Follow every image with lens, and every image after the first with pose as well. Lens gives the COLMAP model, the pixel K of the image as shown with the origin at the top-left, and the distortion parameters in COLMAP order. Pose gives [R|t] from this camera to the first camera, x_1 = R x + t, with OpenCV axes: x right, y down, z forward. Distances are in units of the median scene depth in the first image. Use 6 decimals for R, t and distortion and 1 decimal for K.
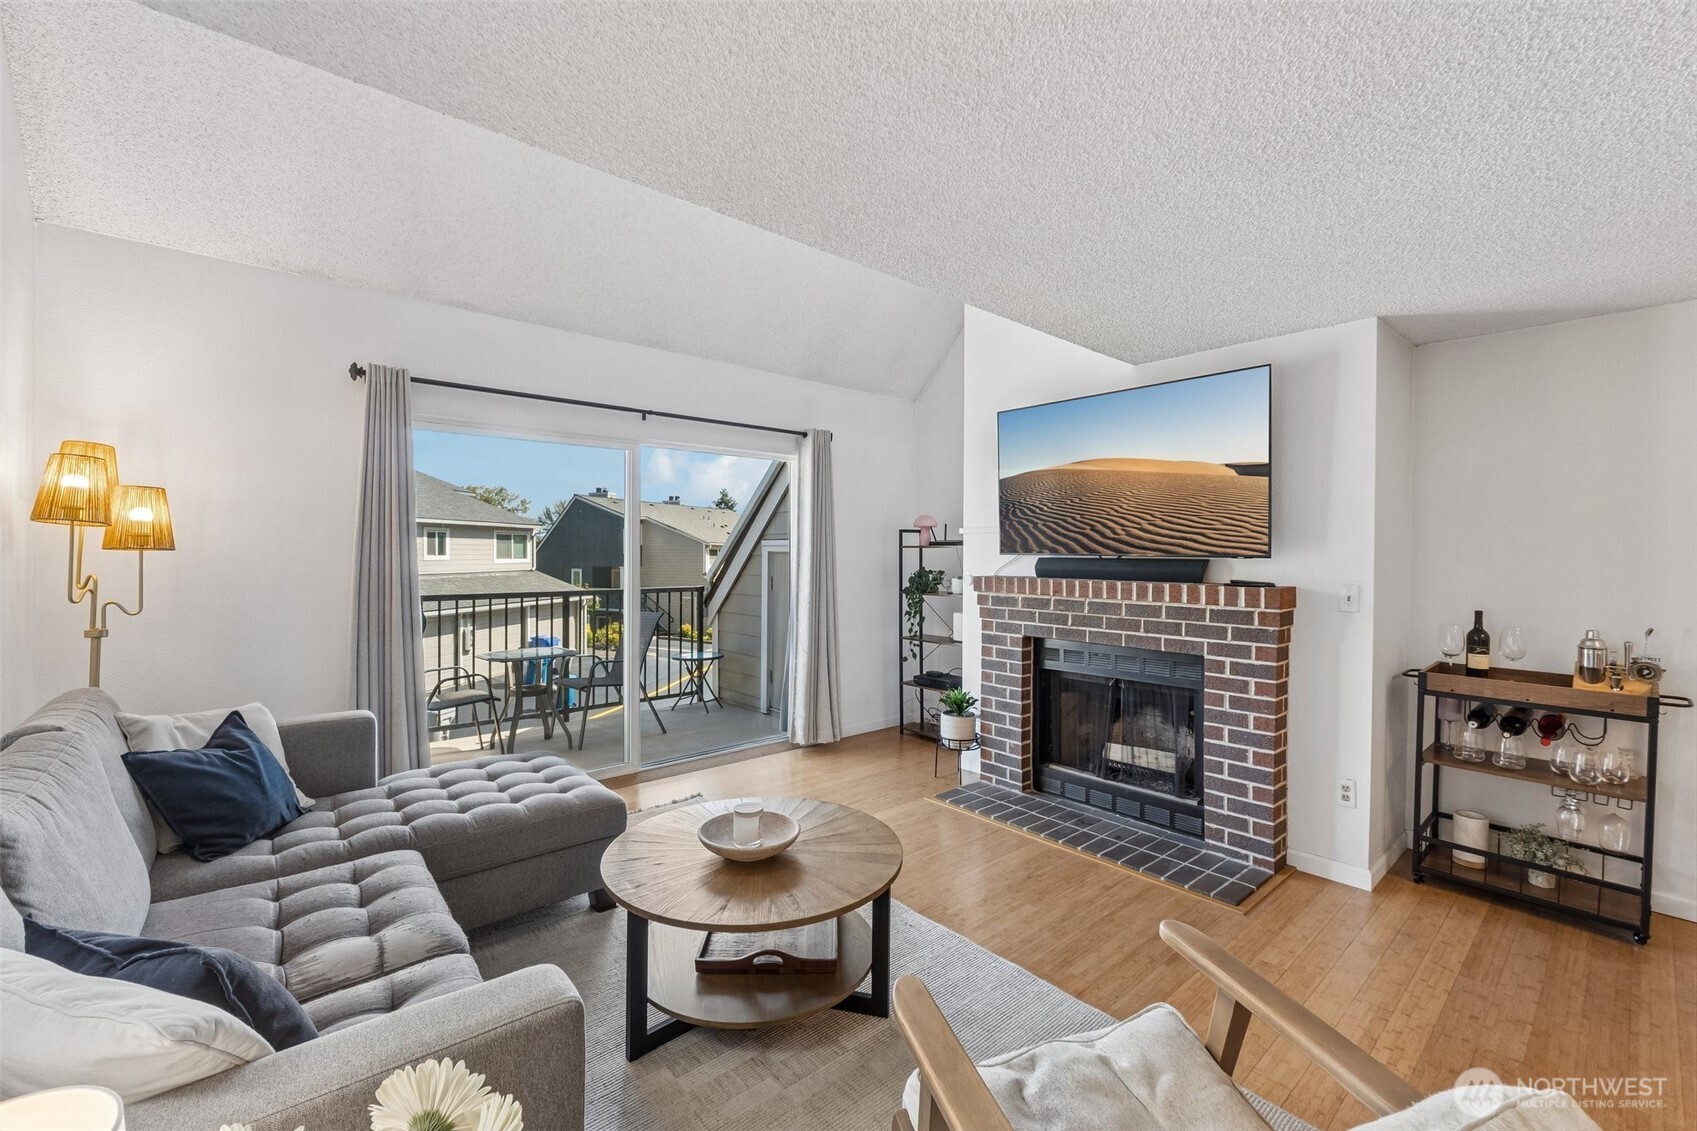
lens RADIAL K [[702.3, 0, 861.3], [0, 702.3, 561.0], [0, 0, 1]] dist [-0.011822, 0.000592]
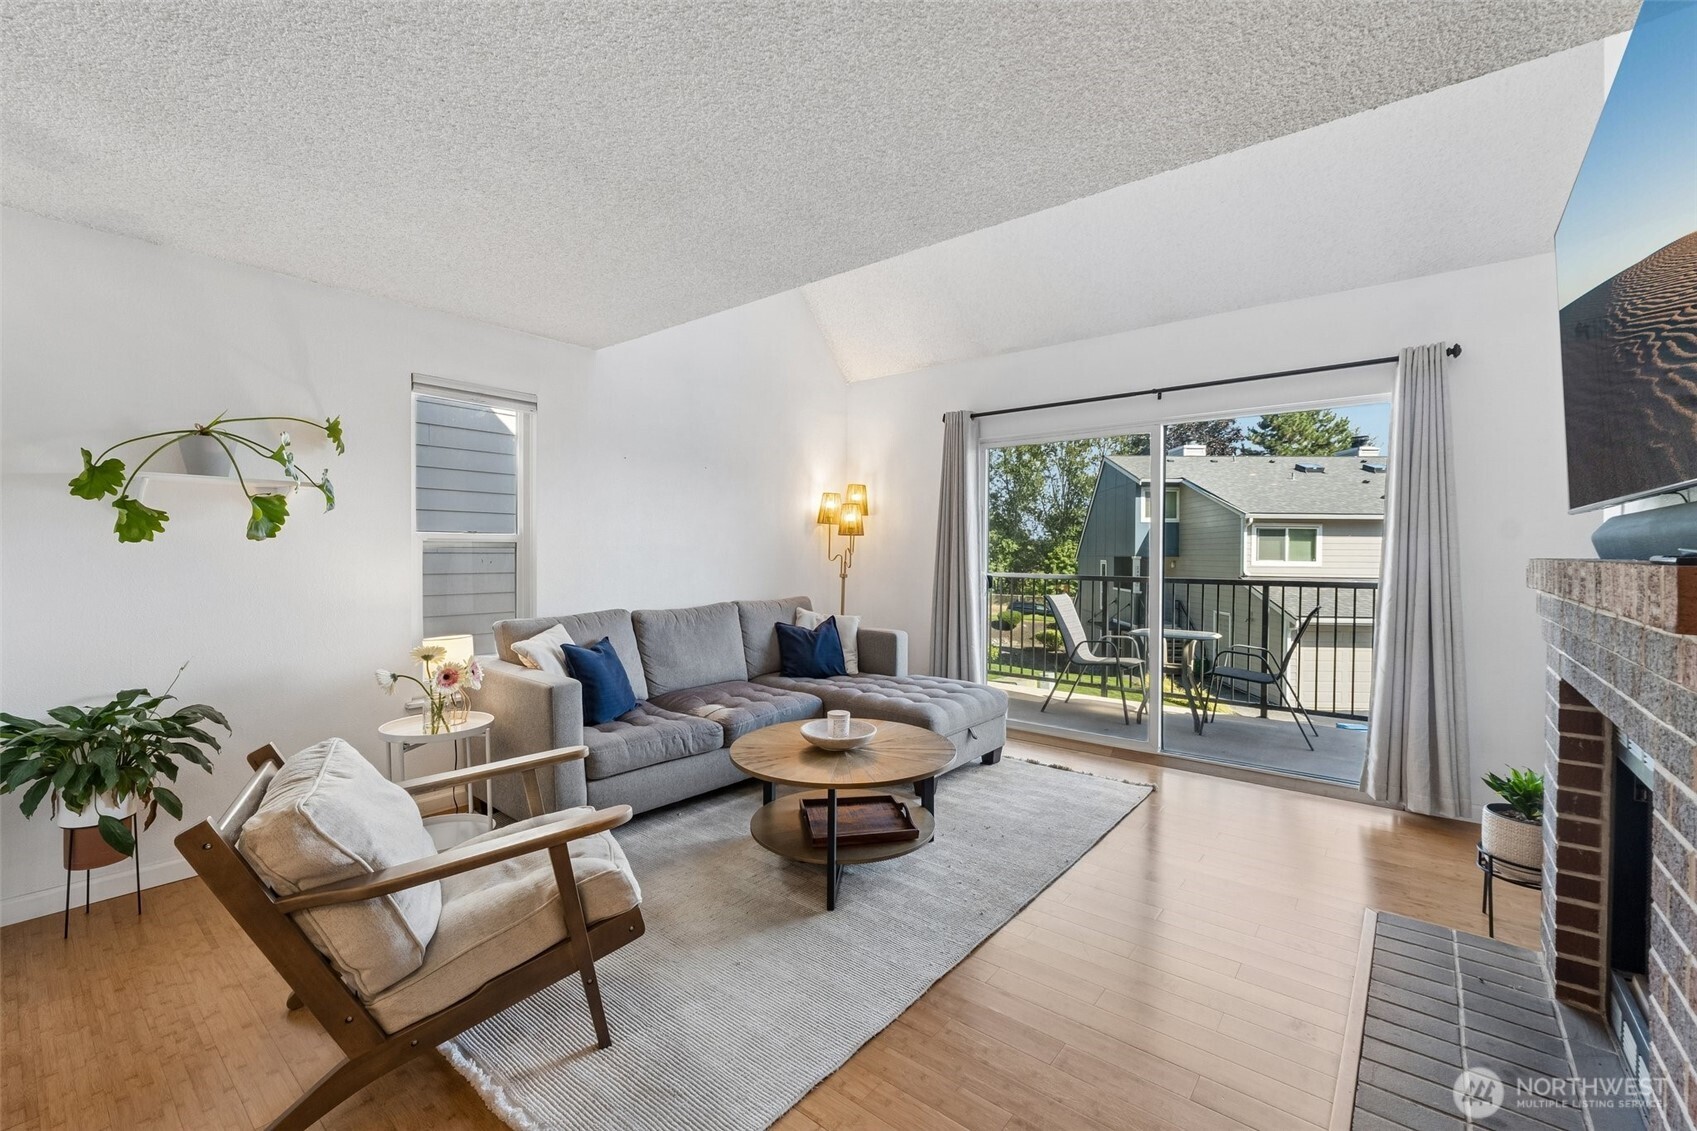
lens RADIAL K [[706.7, 0, 859.6], [0, 706.7, 559.0], [0, 0, 1]] dist [-0.011662, 0.000309]
pose [[0.170606, 0.004197, -0.985330, 0.850791], [-0.016571, 0.999862, 0.001390, 0.042397], [0.985200, 0.016091, 0.170652, 0.591816]]
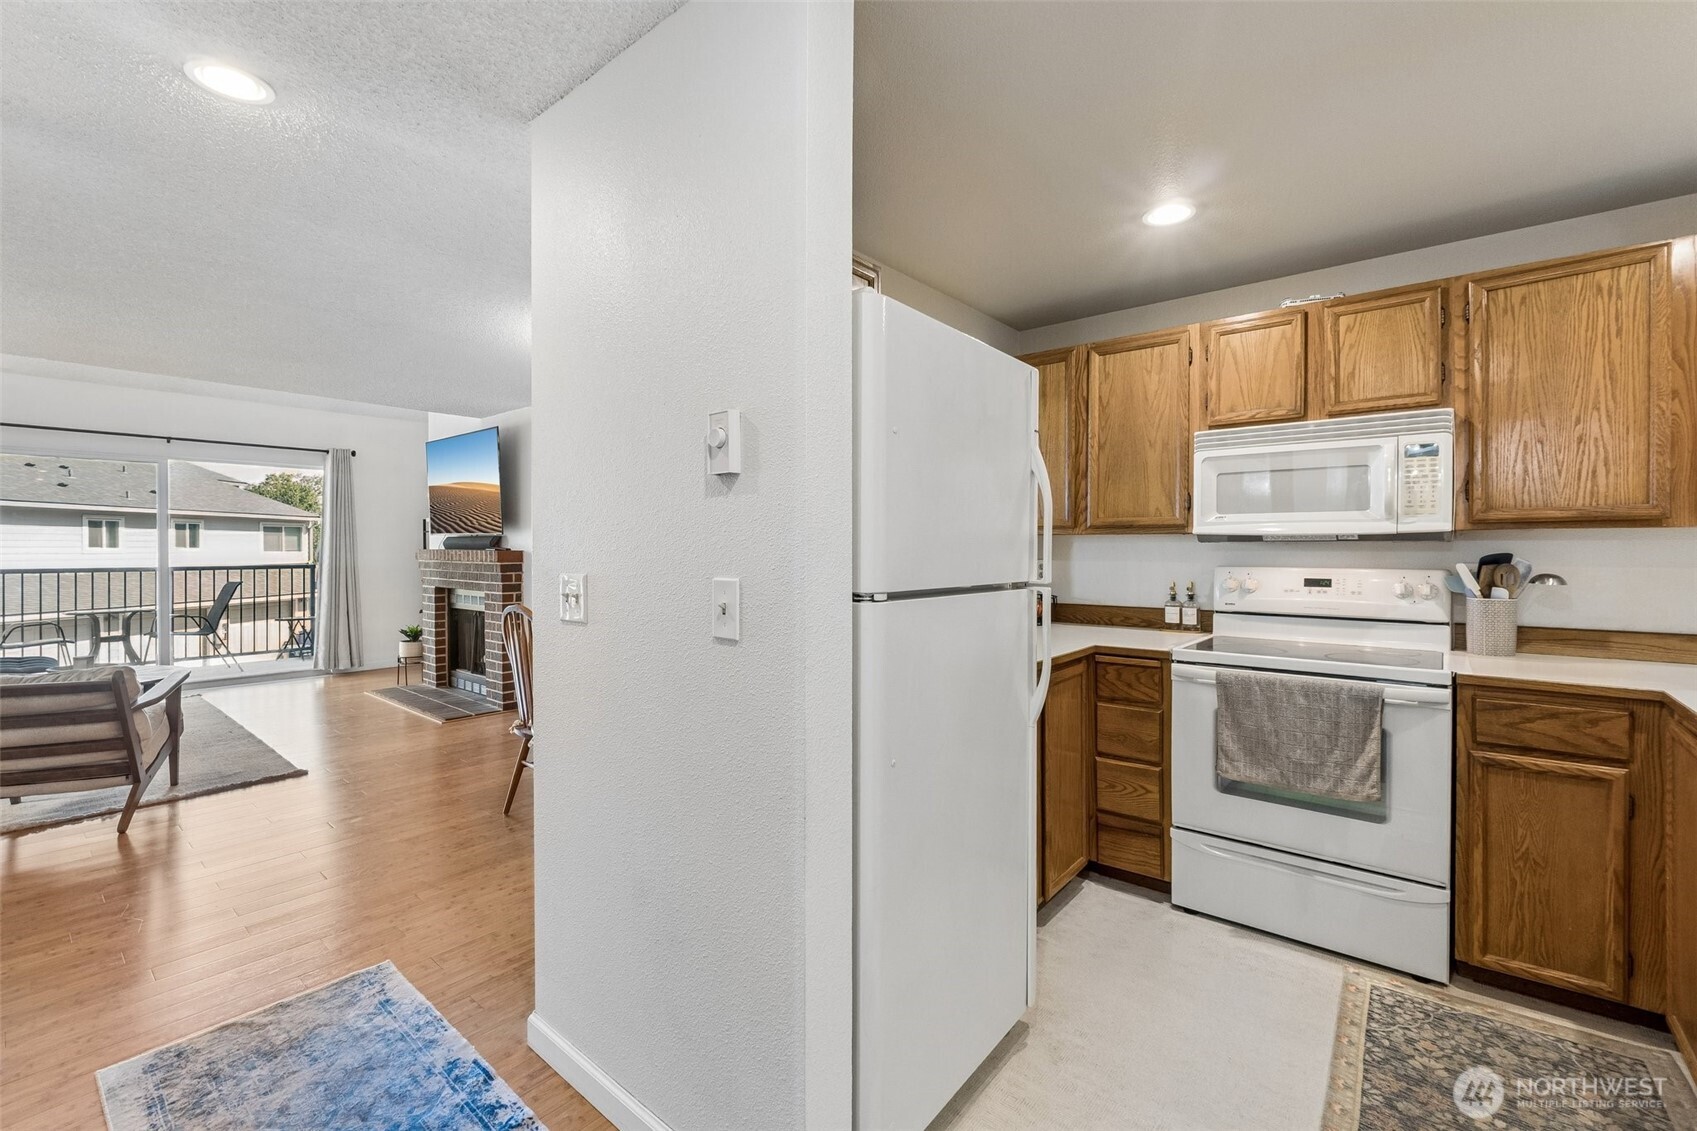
lens RADIAL K [[728.7, 0, 857.1], [0, 728.7, 554.8], [0, 0, 1]] dist [0.000900, 0.000404]
pose [[0.989382, -0.006030, 0.145216, 1.256643], [0.006073, 0.999982, 0.000144, 0.055825], [-0.145214, 0.000739, 0.989400, -1.006838]]
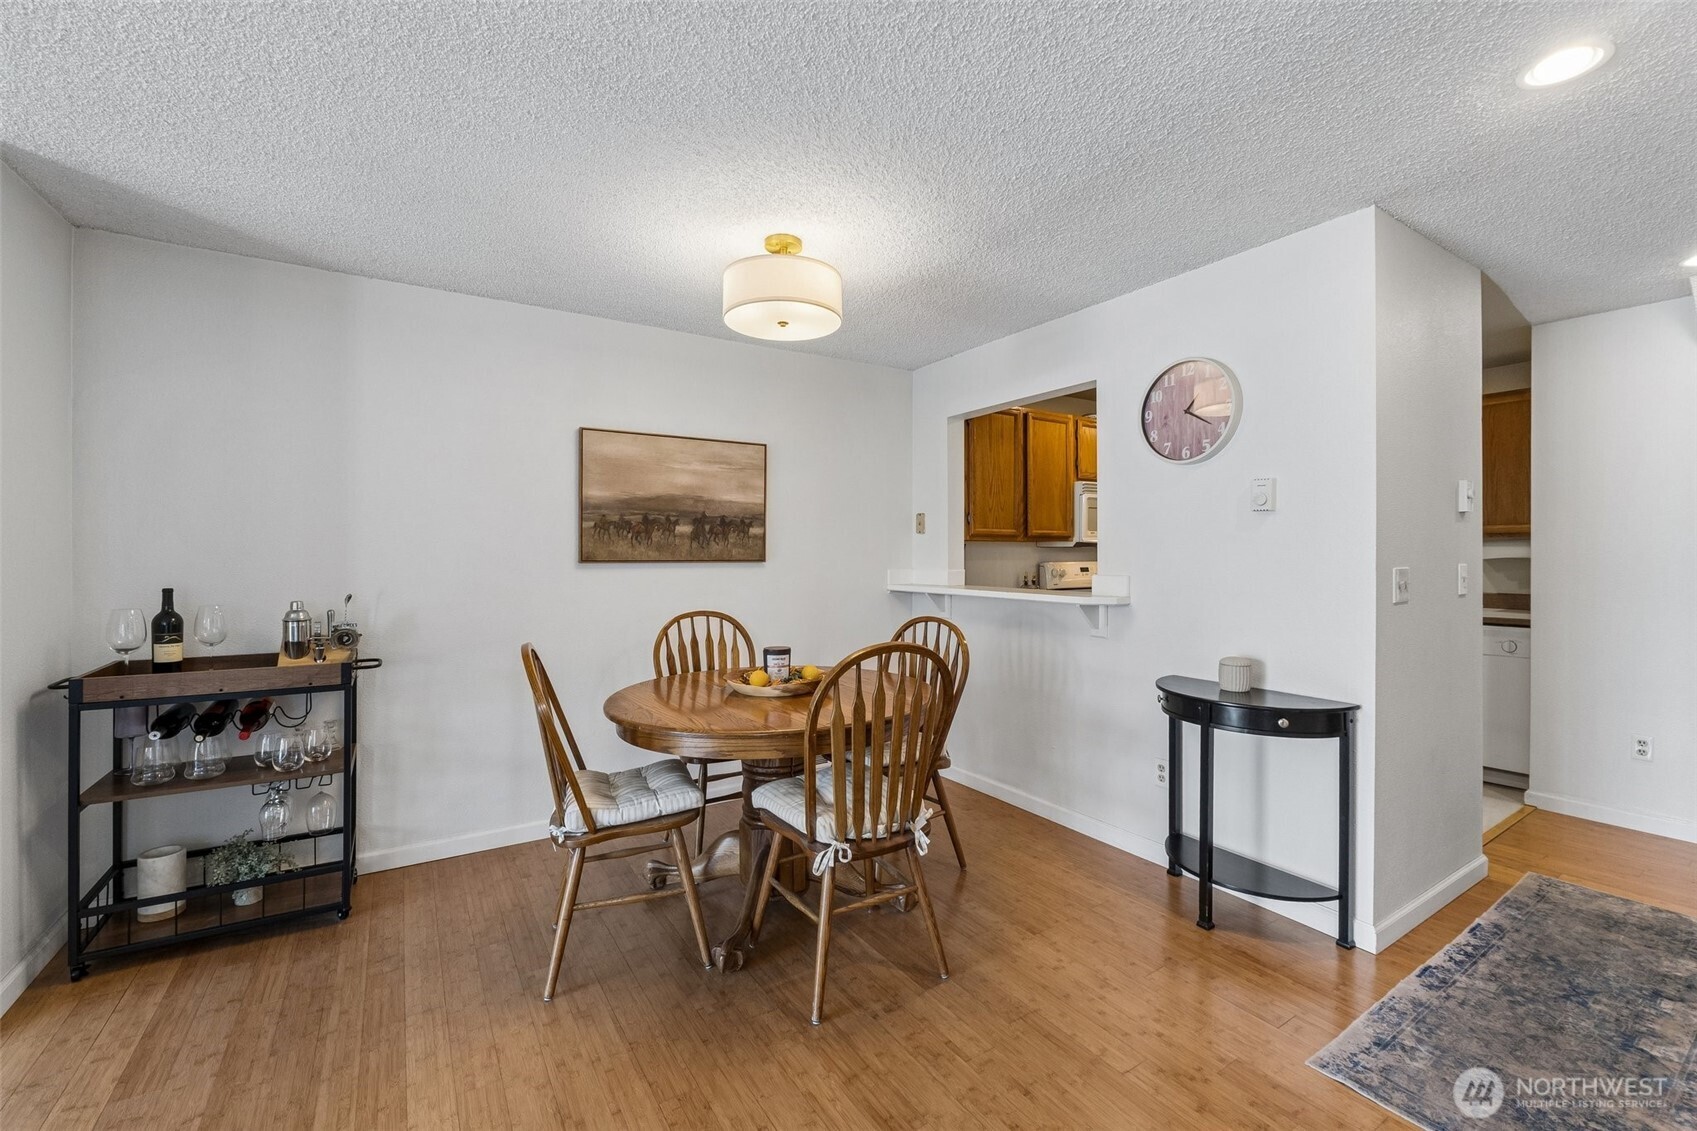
lens RADIAL K [[702.3, 0, 861.3], [0, 702.3, 561.0], [0, 0, 1]] dist [-0.011822, 0.000592]
pose [[0.144376, -0.019146, 0.989338, 0.239474], [0.012414, 0.999769, 0.017536, 0.038630], [-0.989445, 0.009750, 0.144580, 0.116833]]
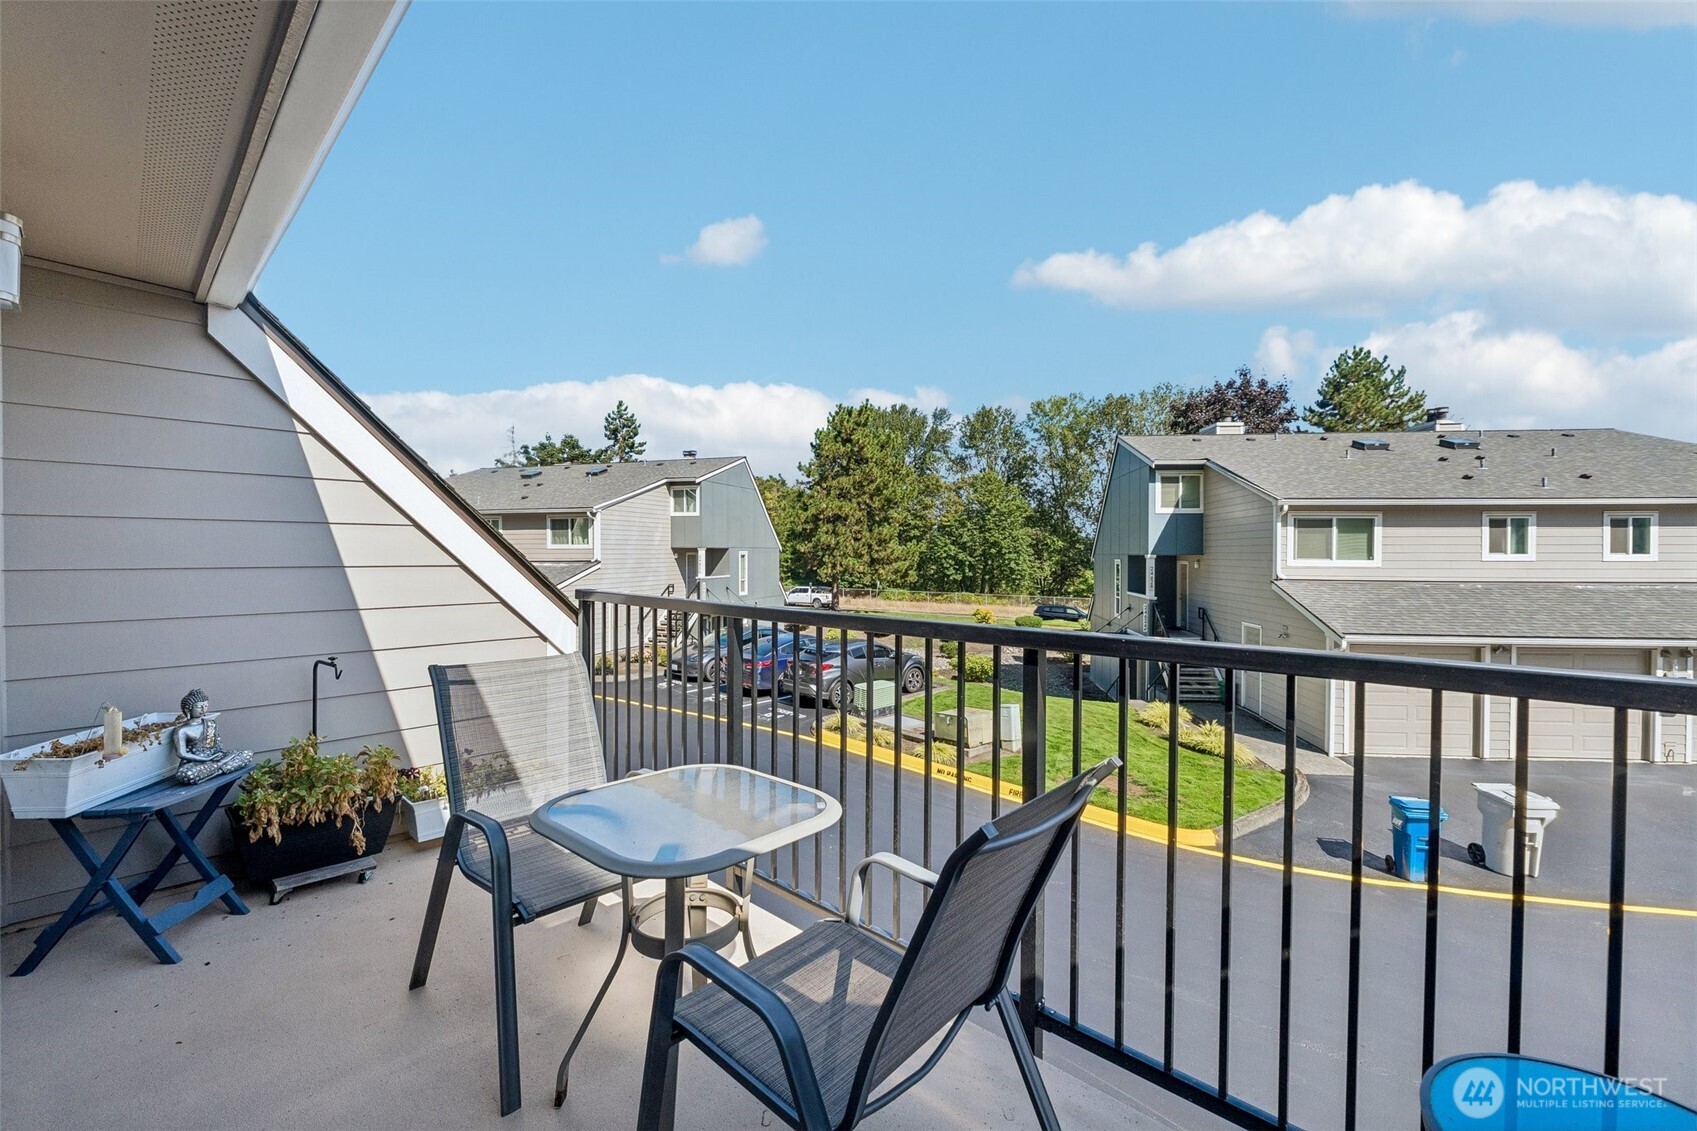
lens RADIAL K [[702.3, 0, 861.3], [0, 702.3, 561.0], [0, 0, 1]] dist [-0.011822, 0.000592]
pose [[0.092429, 0.006934, -0.995695, -0.239412], [-0.011140, 0.999920, 0.005930, 0.021141], [0.995657, 0.010544, 0.092499, 1.792486]]
